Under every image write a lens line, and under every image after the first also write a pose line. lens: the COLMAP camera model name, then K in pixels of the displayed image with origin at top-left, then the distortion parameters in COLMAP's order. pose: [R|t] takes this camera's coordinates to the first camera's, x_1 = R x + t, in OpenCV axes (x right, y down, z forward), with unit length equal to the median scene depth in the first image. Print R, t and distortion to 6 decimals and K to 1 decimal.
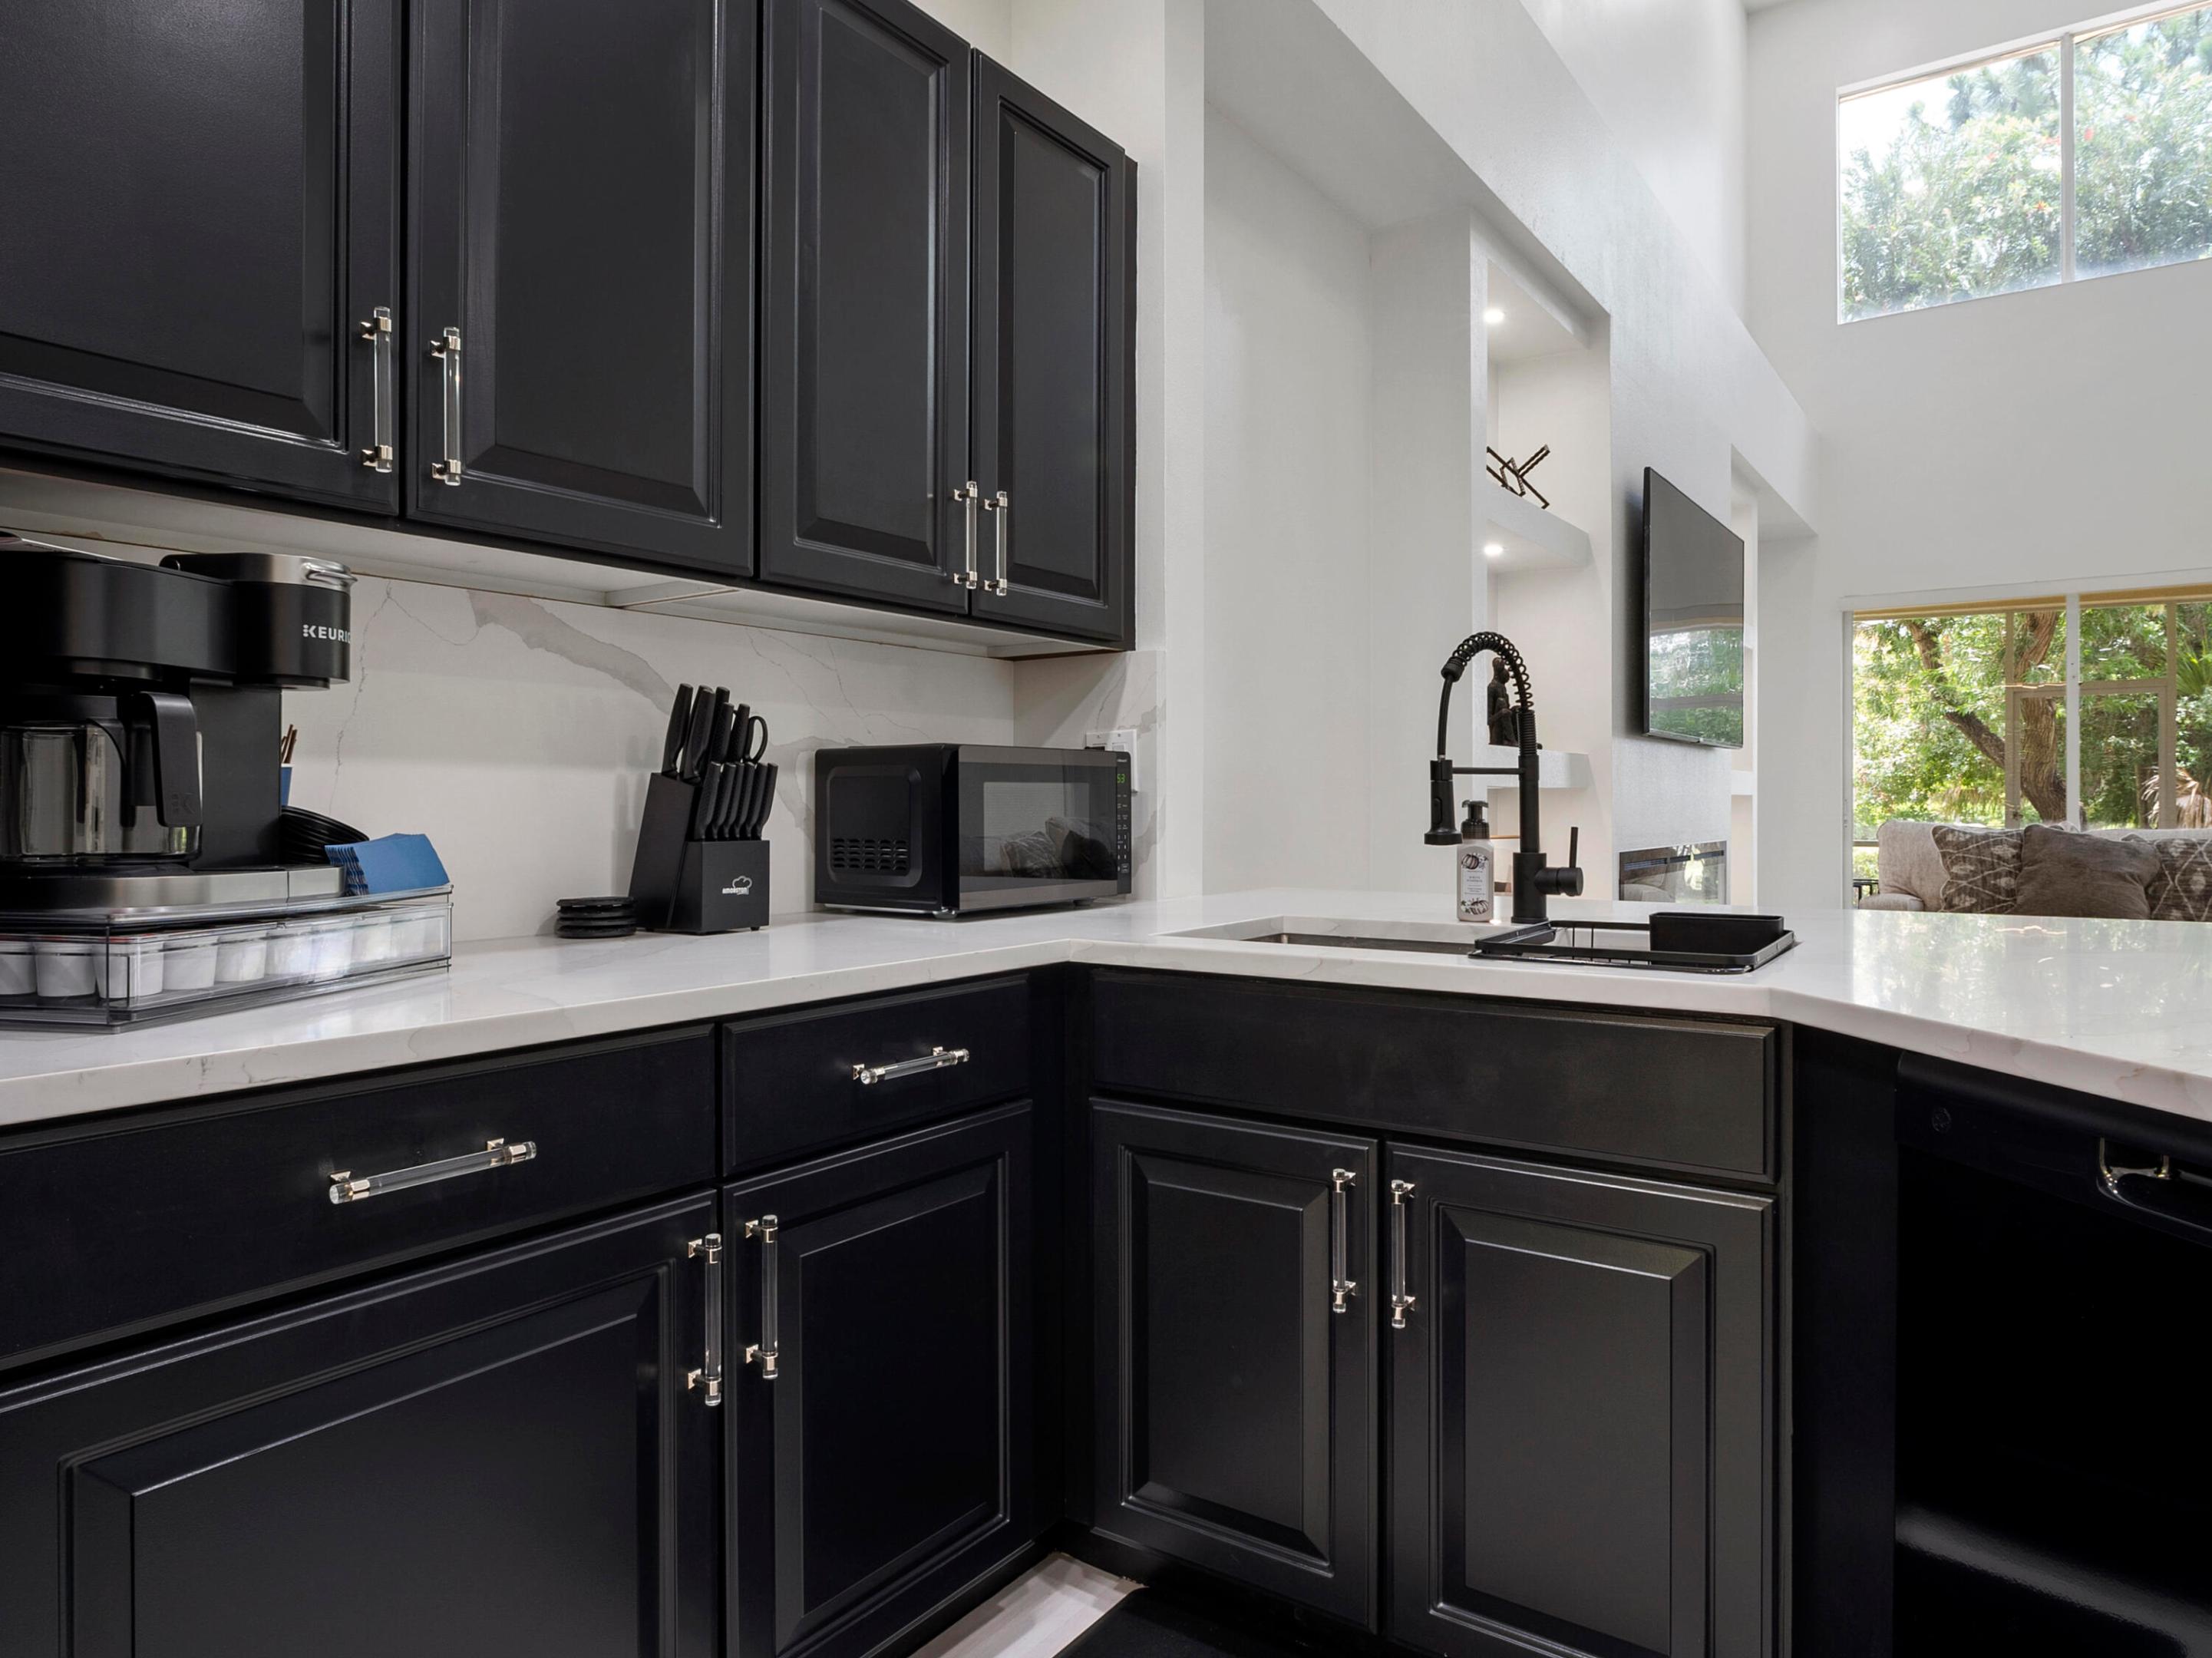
lens RADIAL K [[1354.8, 0, 1105.9], [0, 1354.8, 814.2], [0, 0, 1]] dist [-0.010465, 0.000946]
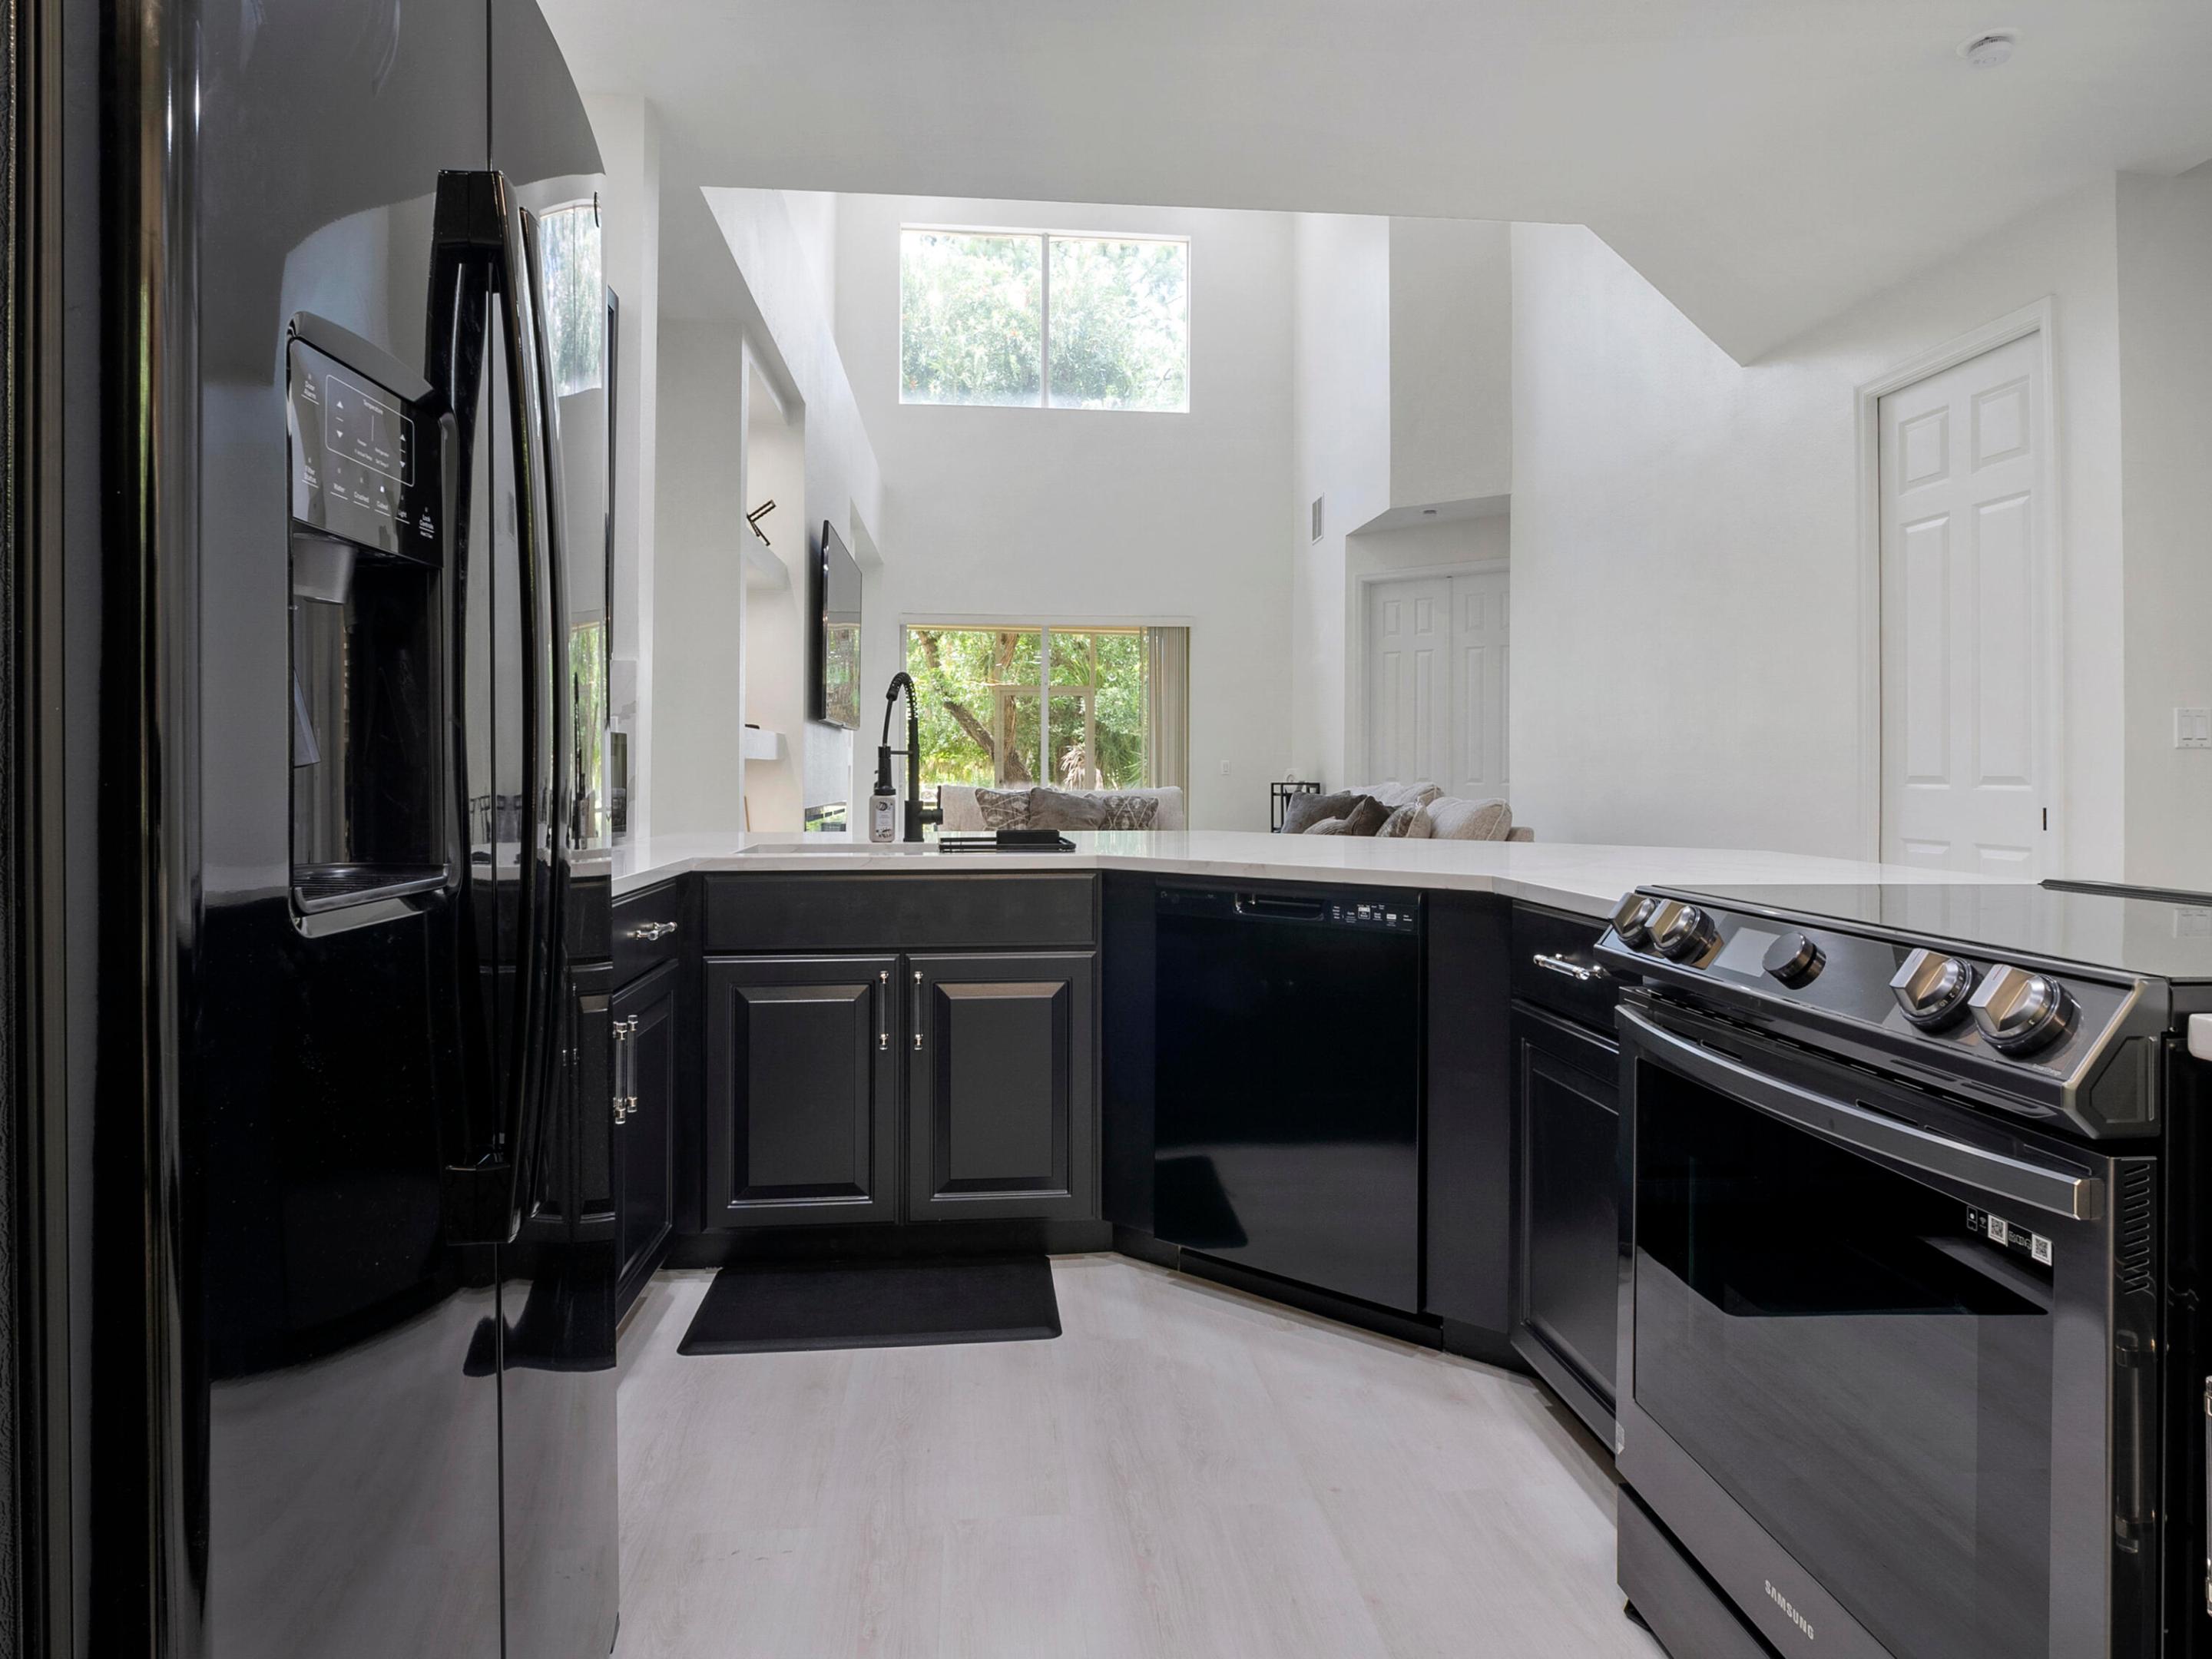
lens RADIAL K [[1354.8, 0, 1112.8], [0, 1354.8, 786.0], [0, 0, 1]] dist [-0.010465, 0.000946]
pose [[0.753071, -0.002974, 0.657933, -0.626066], [0.001006, 0.999994, 0.003368, 0.004606], [-0.657939, -0.001875, 0.753069, -0.457144]]
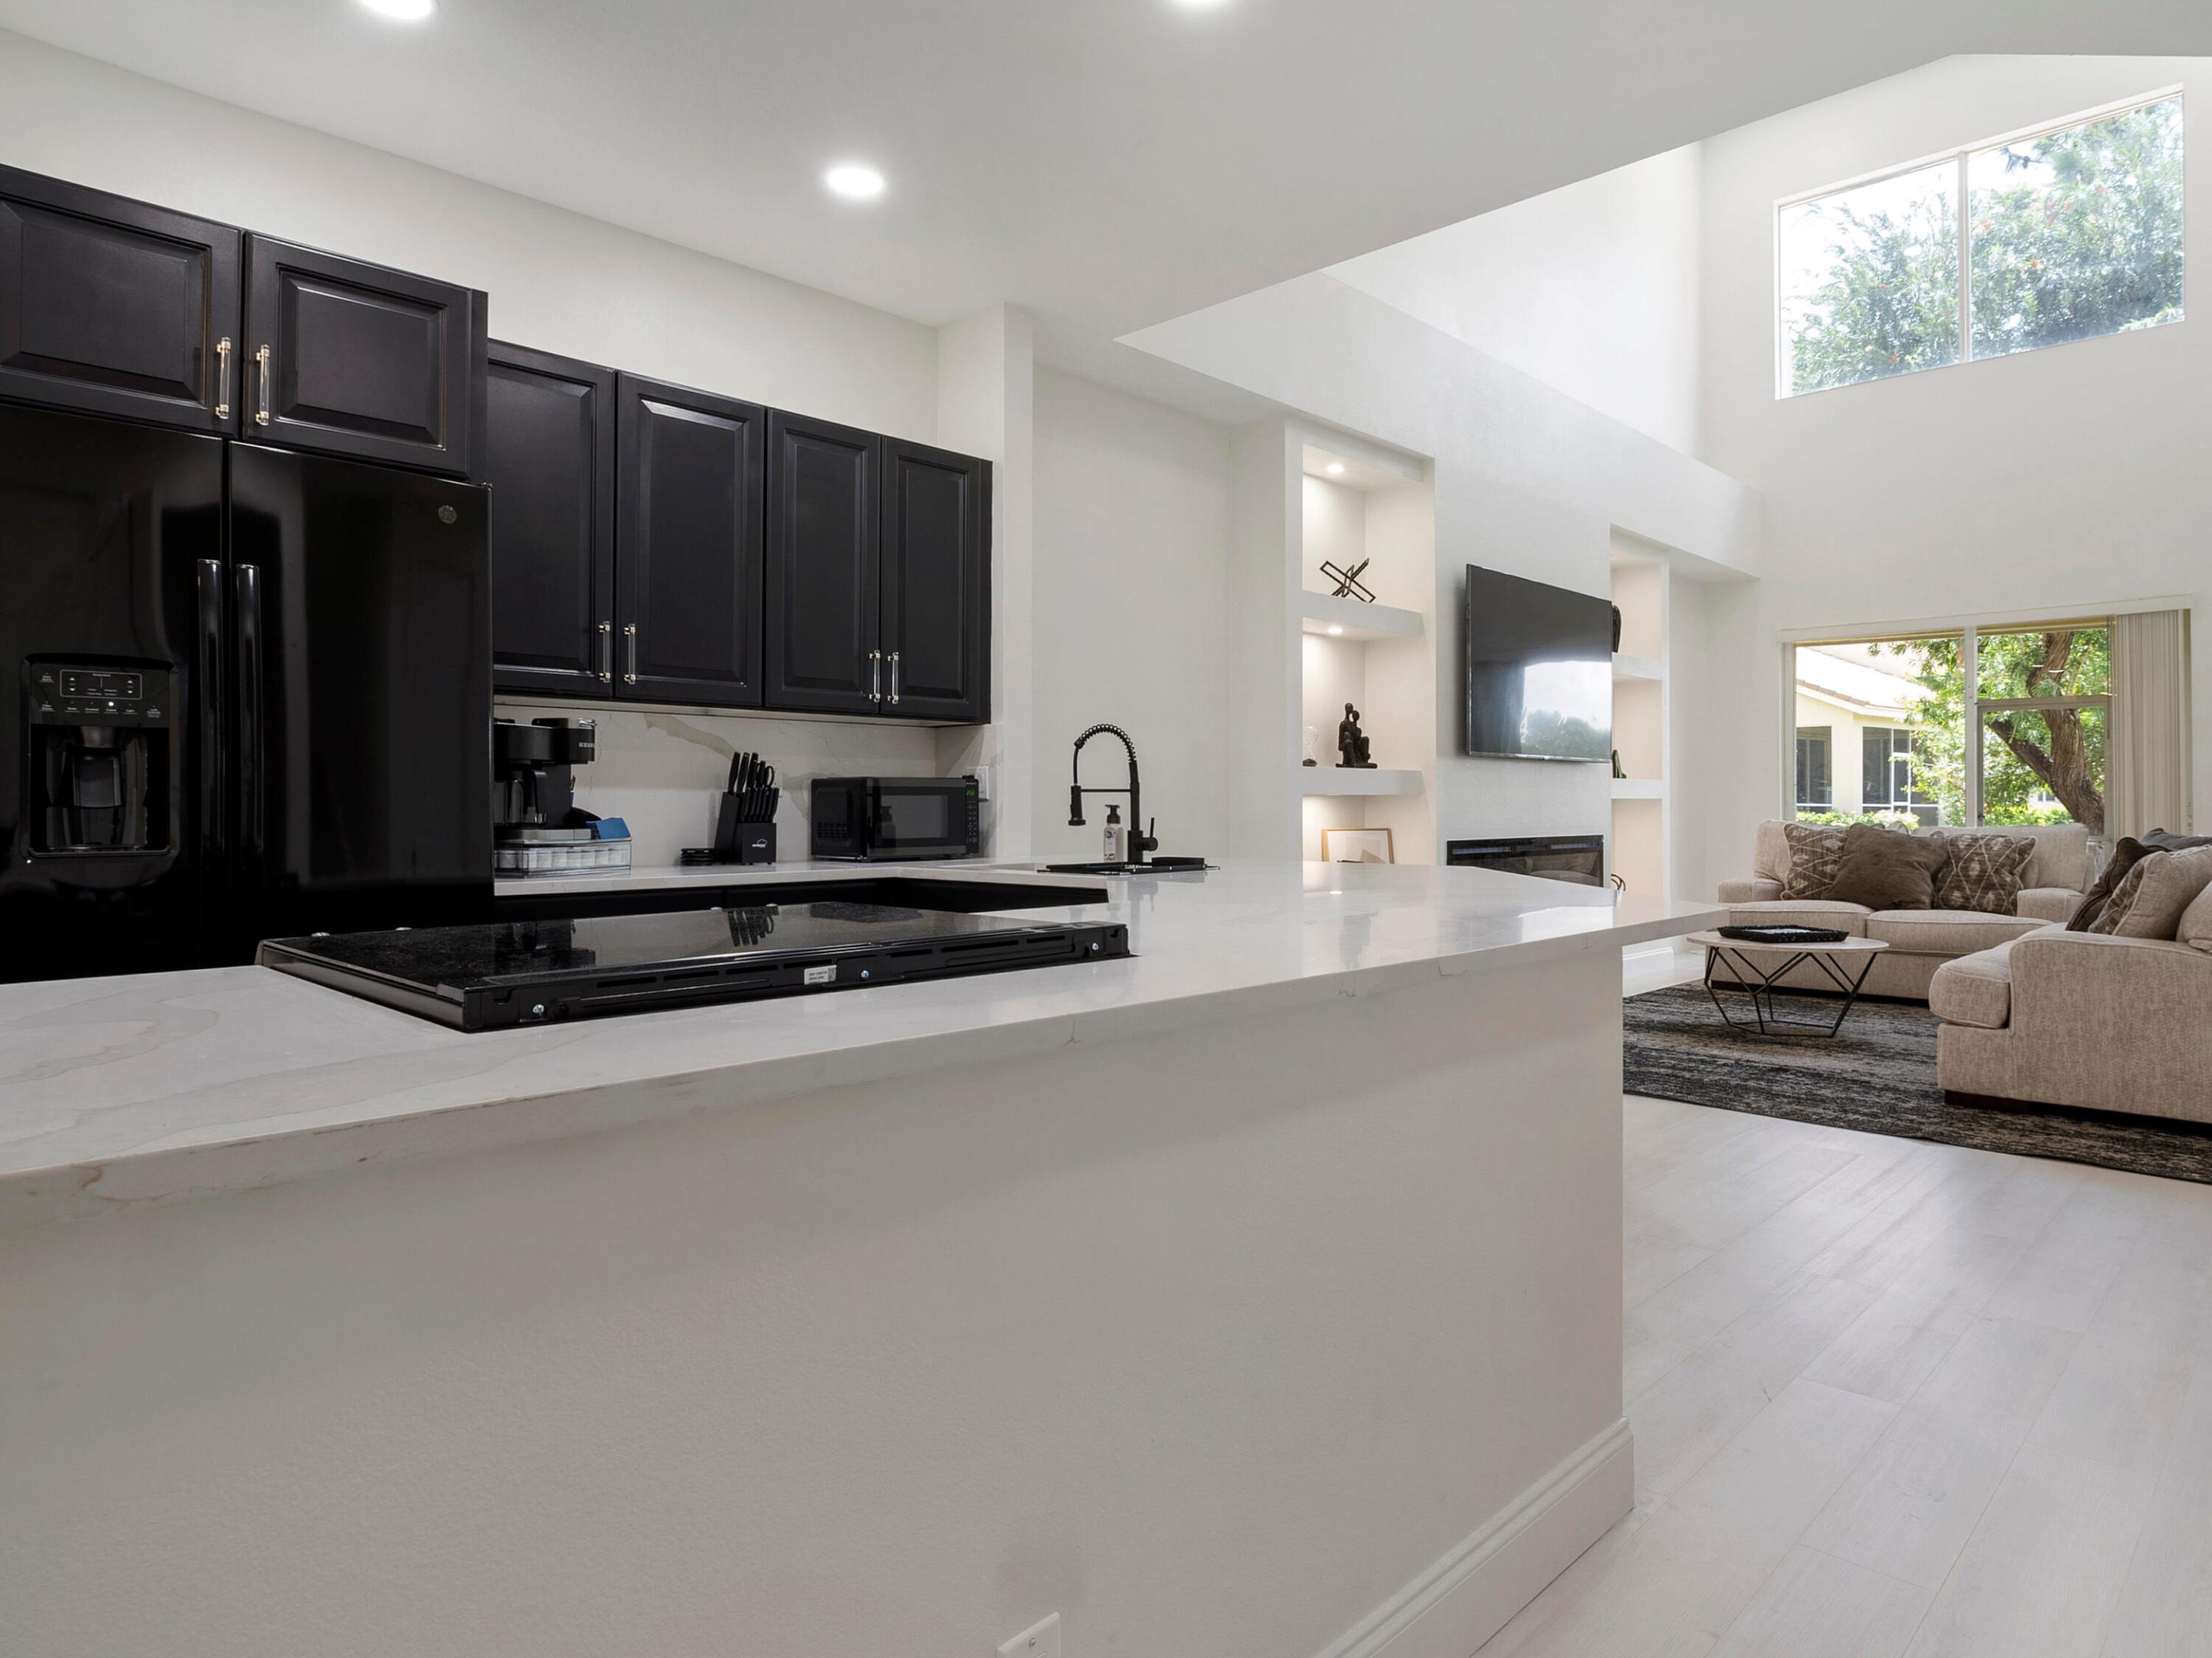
lens RADIAL K [[1354.6, 0, 1103.8], [0, 1354.6, 805.9], [0, 0, 1]] dist [-0.010465, 0.000946]
pose [[0.987802, 0.000370, -0.155717, 0.583165], [-0.001549, 0.999971, -0.007451, 0.007159], [0.155710, 0.007601, 0.987774, -1.017556]]
